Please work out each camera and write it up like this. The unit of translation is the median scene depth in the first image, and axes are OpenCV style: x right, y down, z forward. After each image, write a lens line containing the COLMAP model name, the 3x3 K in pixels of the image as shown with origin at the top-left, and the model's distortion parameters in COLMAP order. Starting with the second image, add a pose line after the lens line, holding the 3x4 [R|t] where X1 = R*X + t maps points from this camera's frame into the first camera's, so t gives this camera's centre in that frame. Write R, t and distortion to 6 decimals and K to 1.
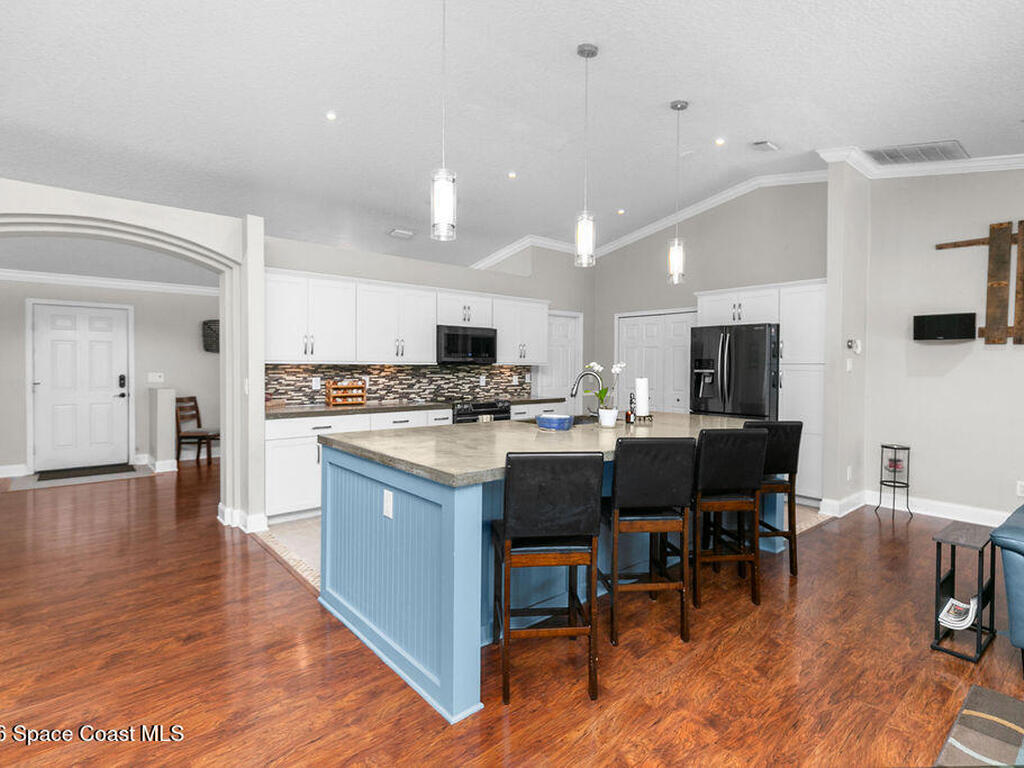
lens RADIAL K [[521.3, 0, 509.9], [0, 521.3, 368.0], [0, 0, 1]] dist [0.000499, 0.000028]
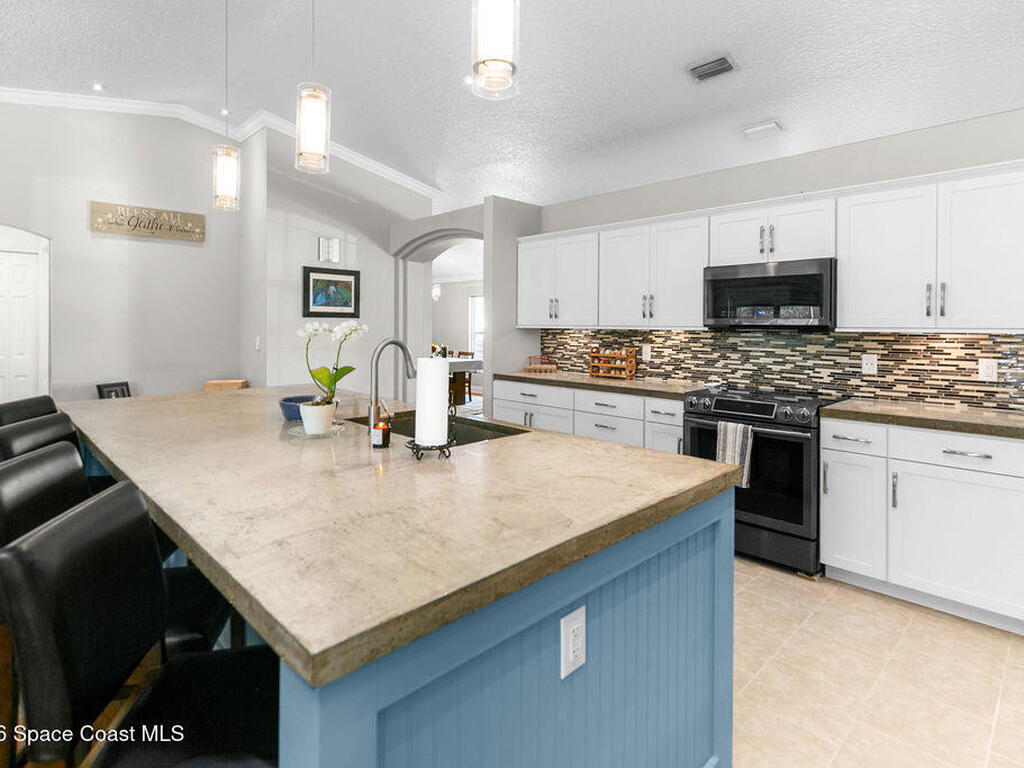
lens RADIAL K [[540.9, 0, 506.5], [0, 540.9, 321.8], [0, 0, 1]] dist [-0.001637, -0.000711]
pose [[0.067730, -0.012928, -0.997620, 0.500040], [-0.013437, 0.999814, -0.013869, -0.004491], [0.997613, 0.014344, 0.067543, 0.719961]]
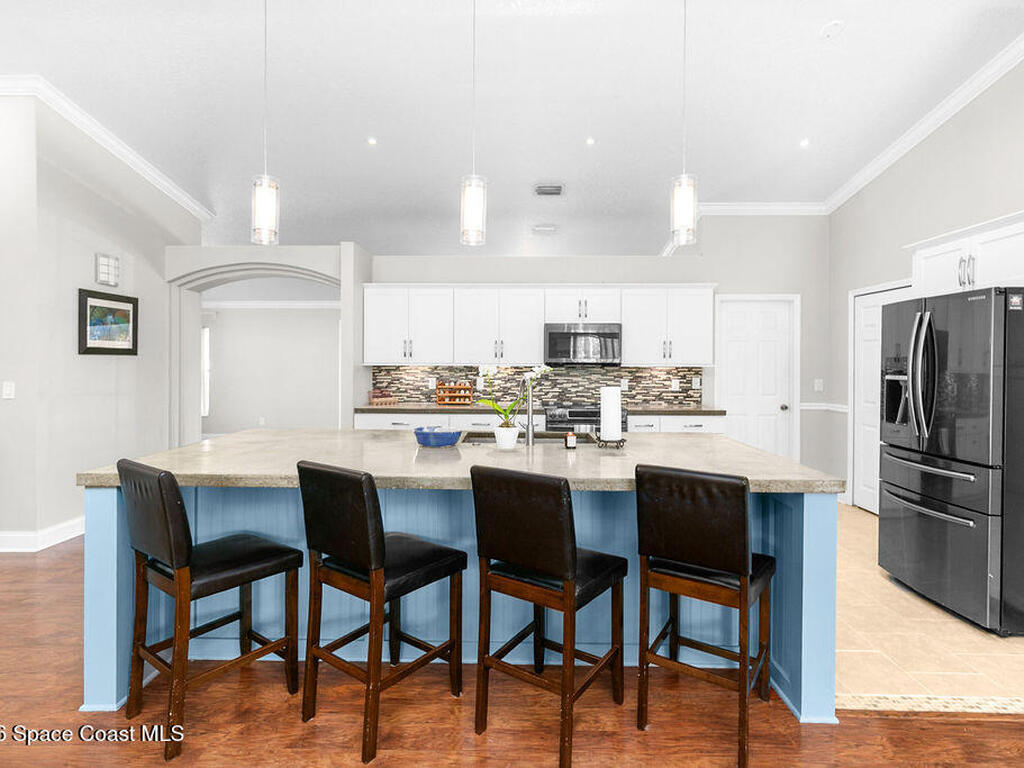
lens RADIAL K [[521.3, 0, 509.9], [0, 521.3, 368.0], [0, 0, 1]] dist [0.000499, 0.000028]
pose [[0.748744, 0.003085, -0.662852, 0.434991], [-0.002827, 0.999995, 0.001461, -0.004745], [0.662854, 0.000780, 0.748749, 0.265444]]
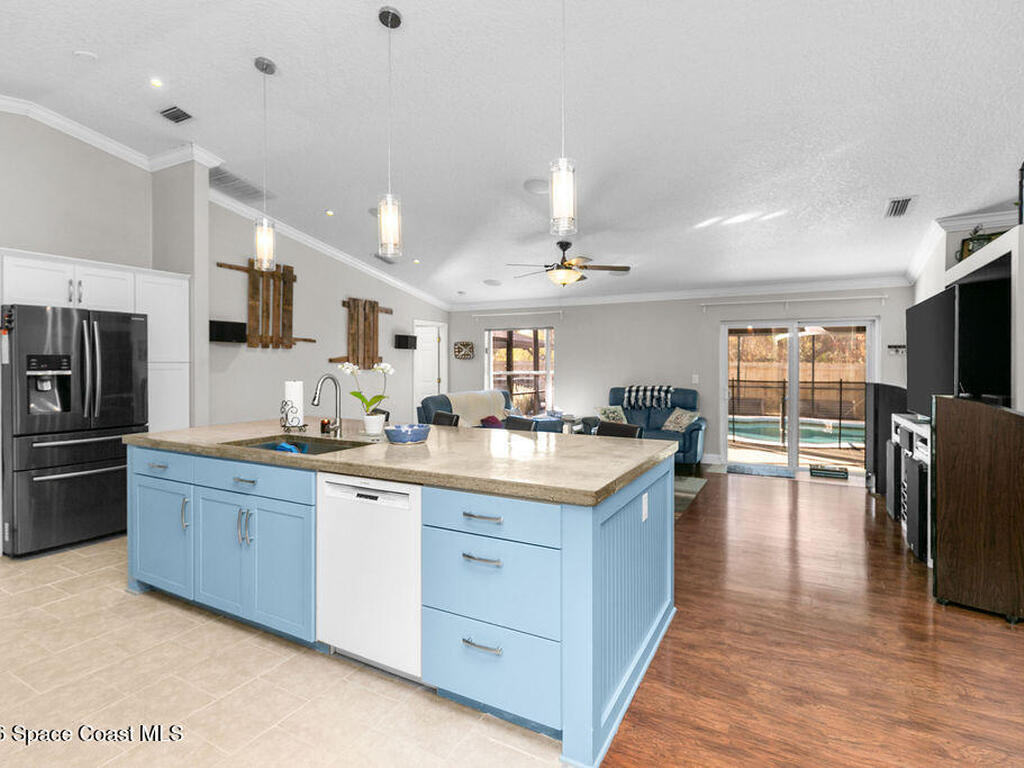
lens RADIAL K [[521.3, 0, 509.9], [0, 521.3, 368.0], [0, 0, 1]] dist [0.000499, 0.000028]
pose [[-0.346205, -0.012165, 0.938080, -0.459529], [0.001719, 0.999906, 0.013601, -0.008394], [-0.938157, 0.006321, -0.346152, 0.675109]]
